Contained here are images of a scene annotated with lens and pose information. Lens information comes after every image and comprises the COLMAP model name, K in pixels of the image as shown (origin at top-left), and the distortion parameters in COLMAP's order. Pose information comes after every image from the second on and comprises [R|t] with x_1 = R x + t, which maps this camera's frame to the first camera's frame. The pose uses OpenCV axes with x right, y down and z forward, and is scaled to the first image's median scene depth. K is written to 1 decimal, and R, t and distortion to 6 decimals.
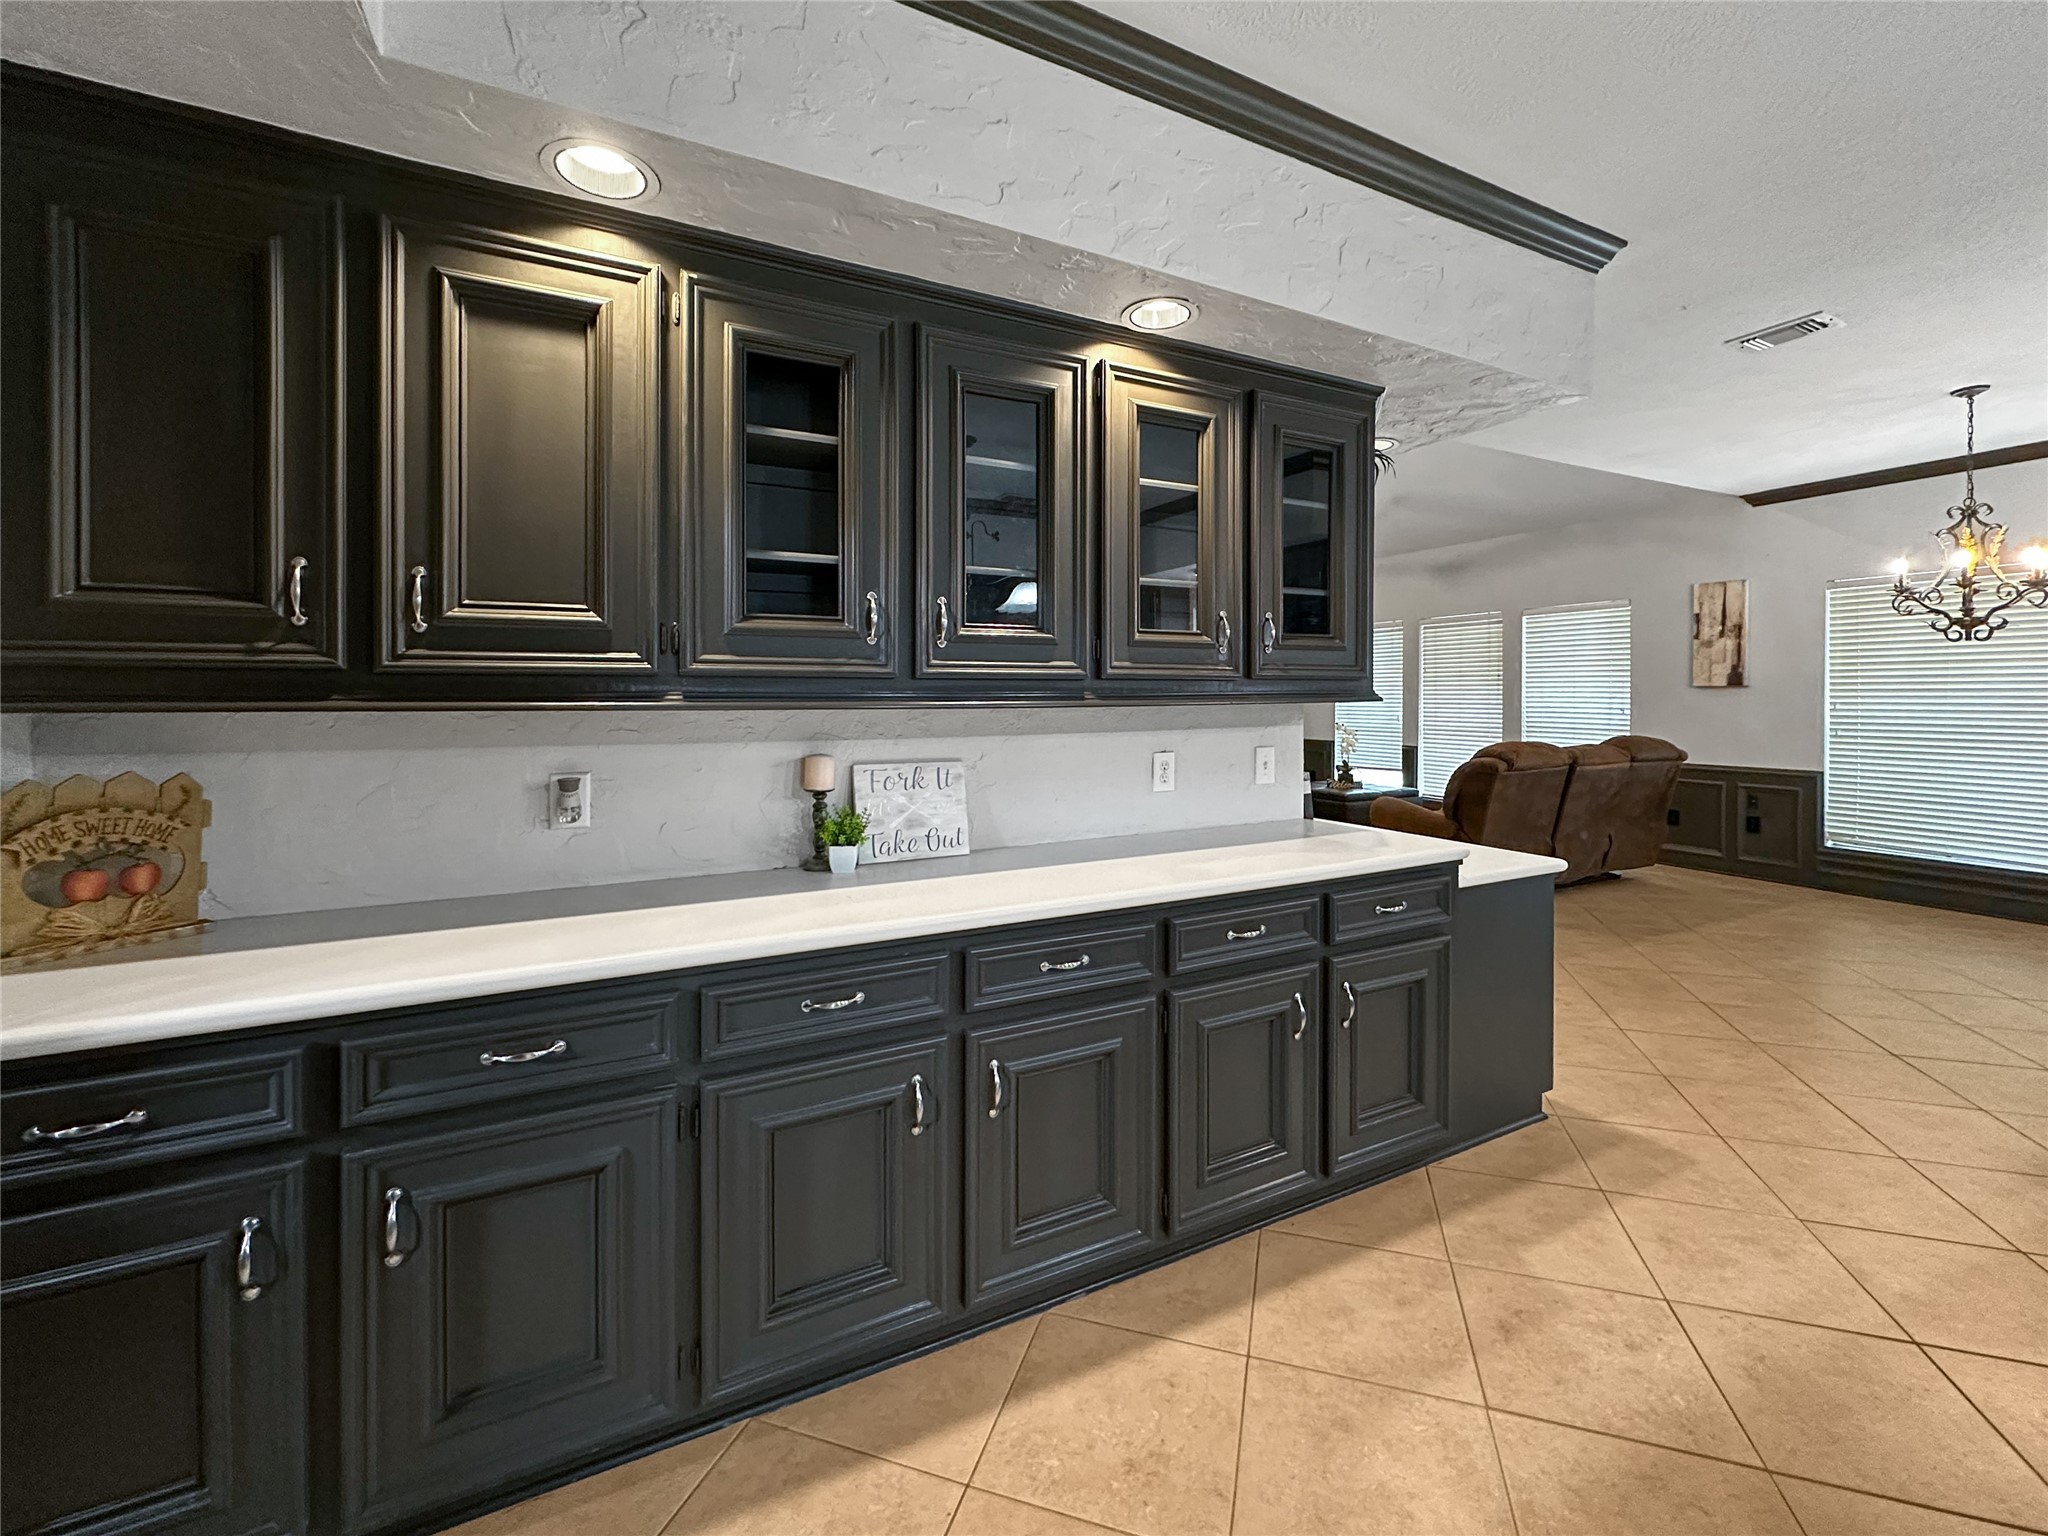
lens RADIAL K [[827.9, 0, 1030.8], [0, 827.9, 682.6], [0, 0, 1]] dist [-0.004367, 0.000206]
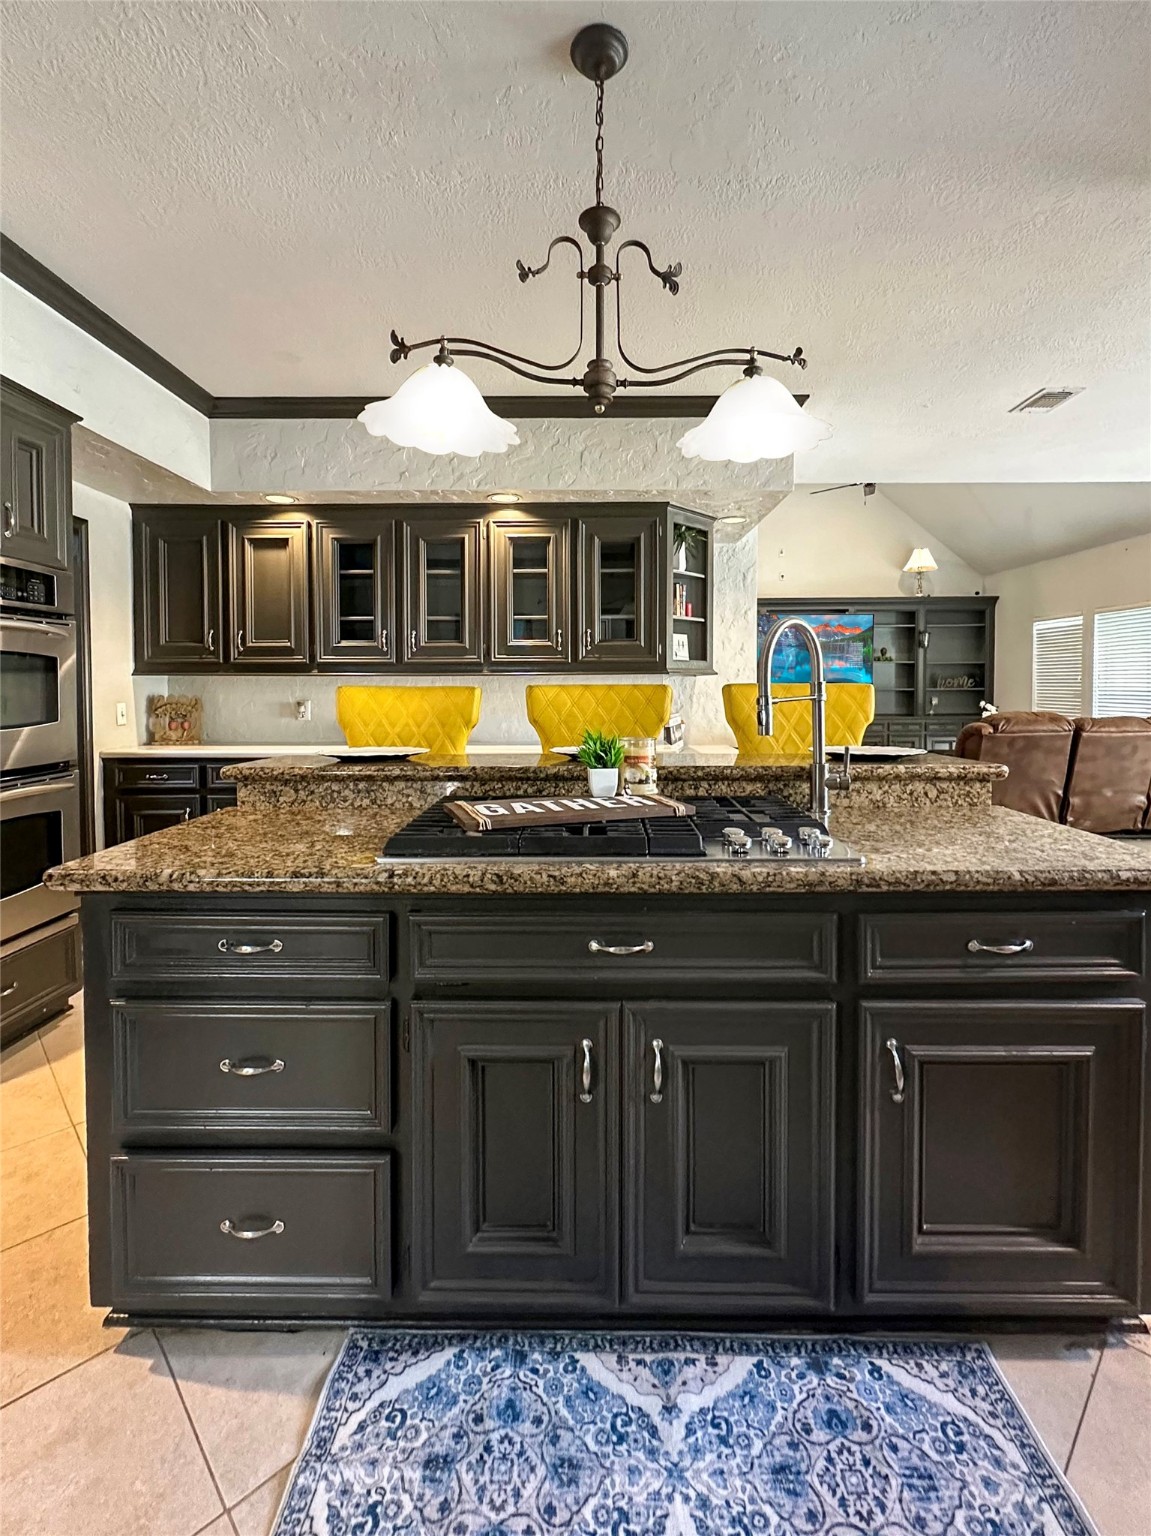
lens RADIAL K [[720.8, 0, 612.6], [0, 720.8, 692.6], [0, 0, 1]] dist [-0.009482, 0.001274]
pose [[0.893857, 0.005239, -0.448321, 1.539938], [0.007580, 0.999612, 0.026796, 0.030733], [0.448288, -0.027350, 0.893471, -0.727744]]
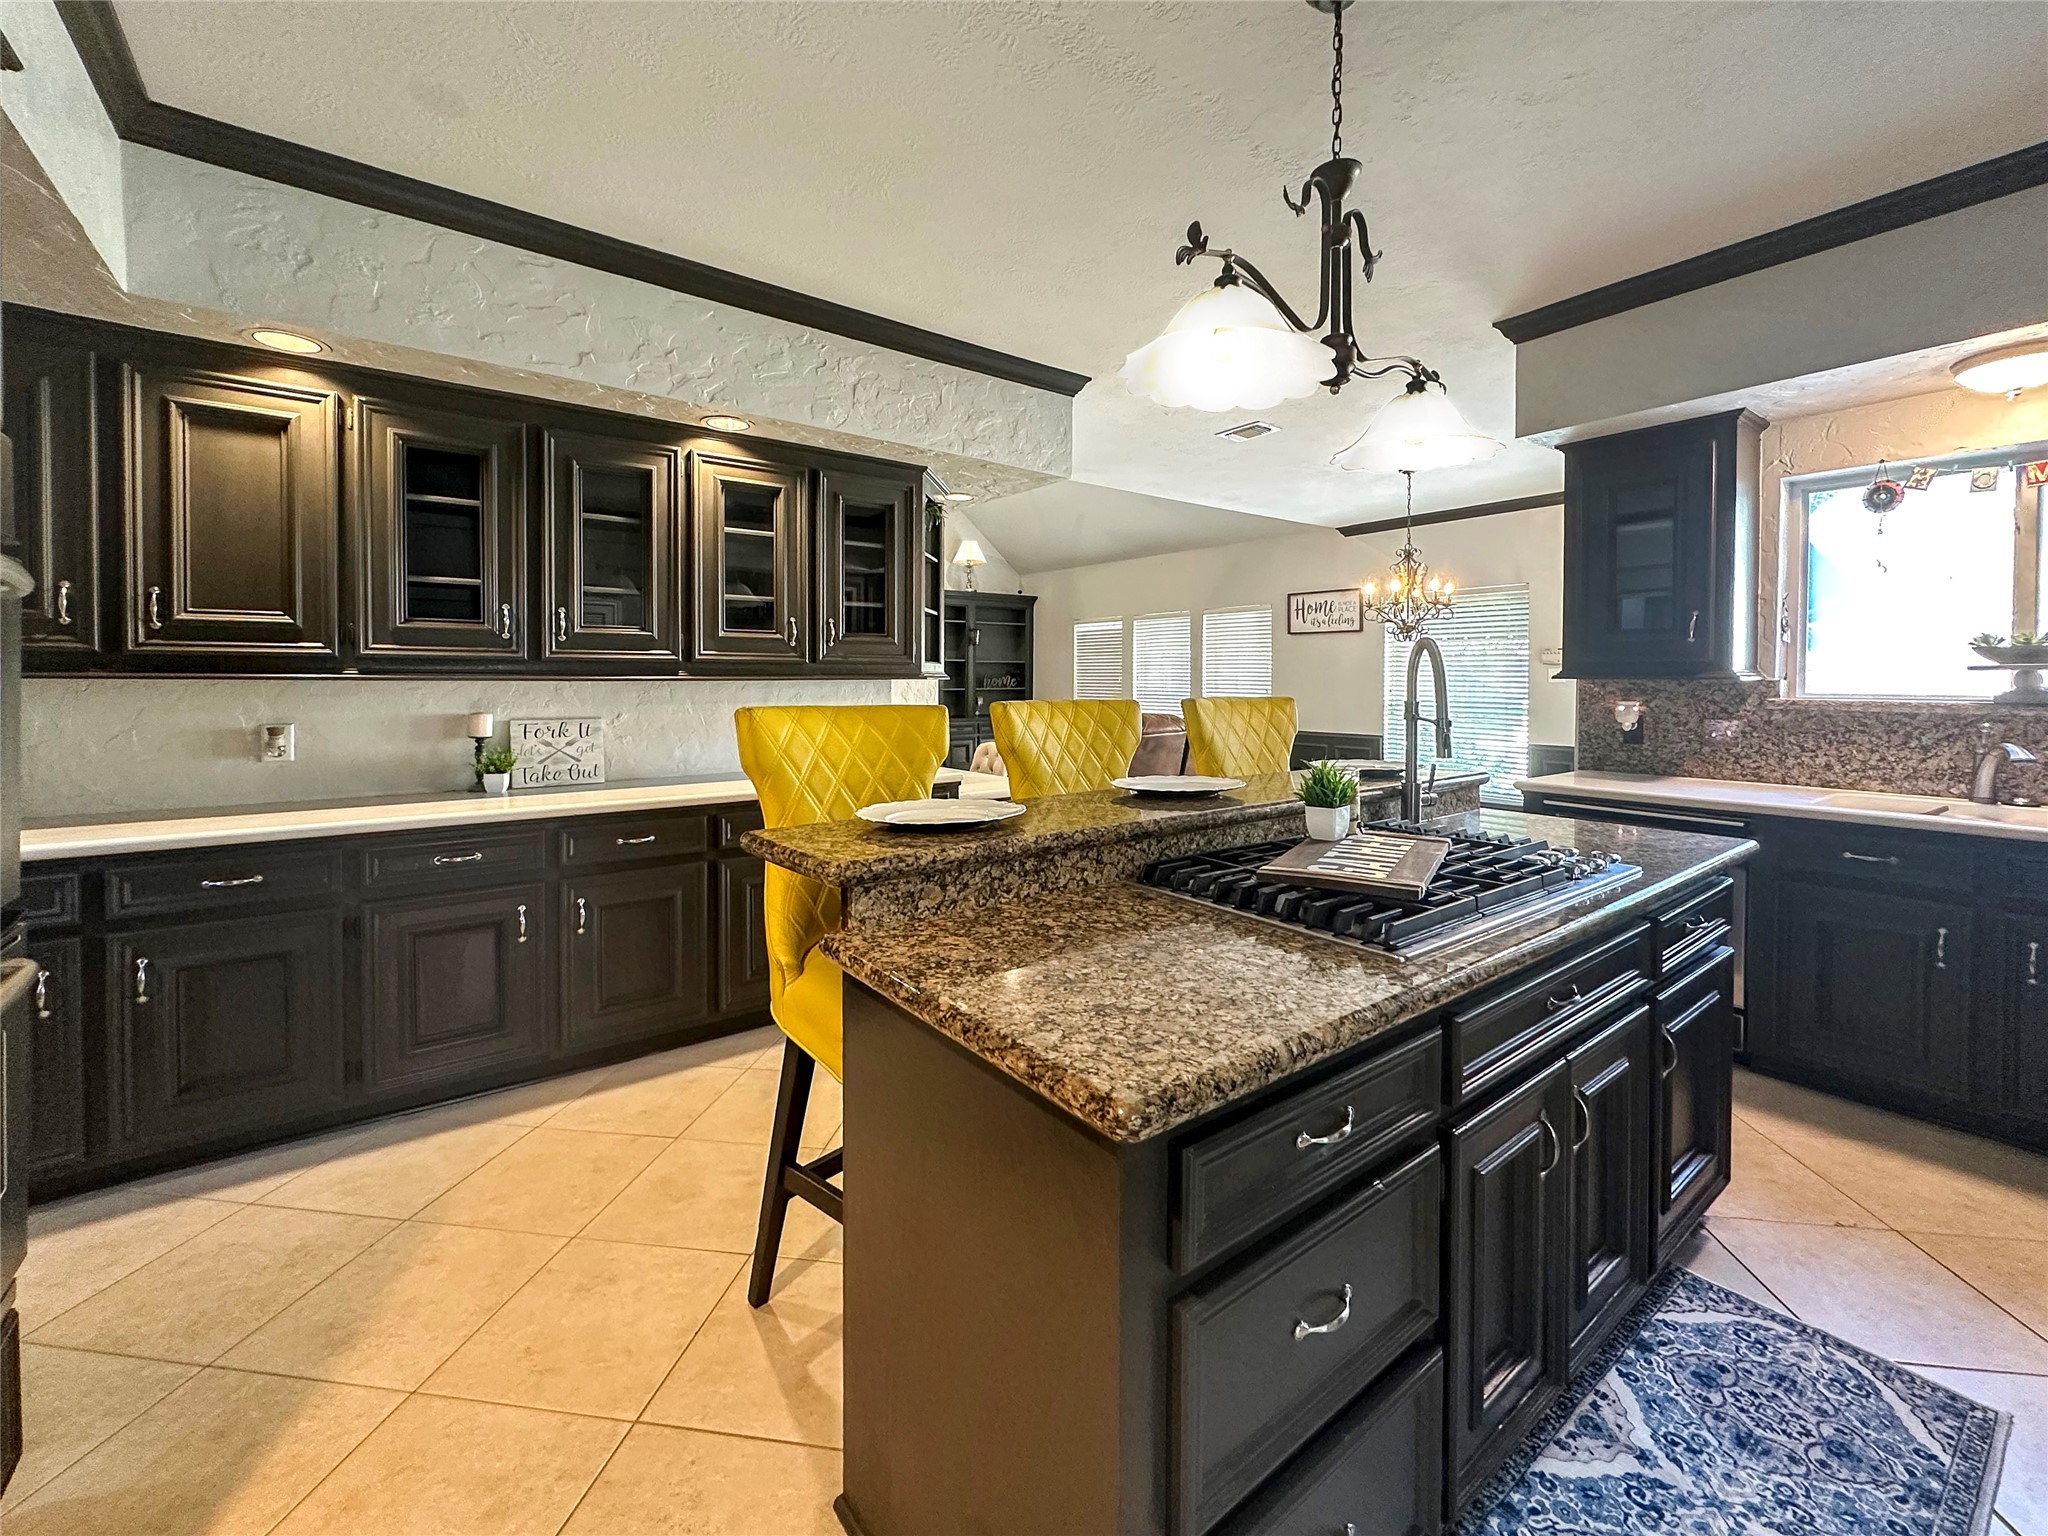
lens RADIAL K [[827.9, 0, 1052.1], [0, 827.9, 681.4], [0, 0, 1]] dist [-0.004367, 0.000206]
pose [[0.980849, 0.004186, 0.194726, 0.538921], [-0.007879, 0.999803, 0.018195, -0.002671], [-0.194612, -0.019380, 0.980689, -0.746665]]
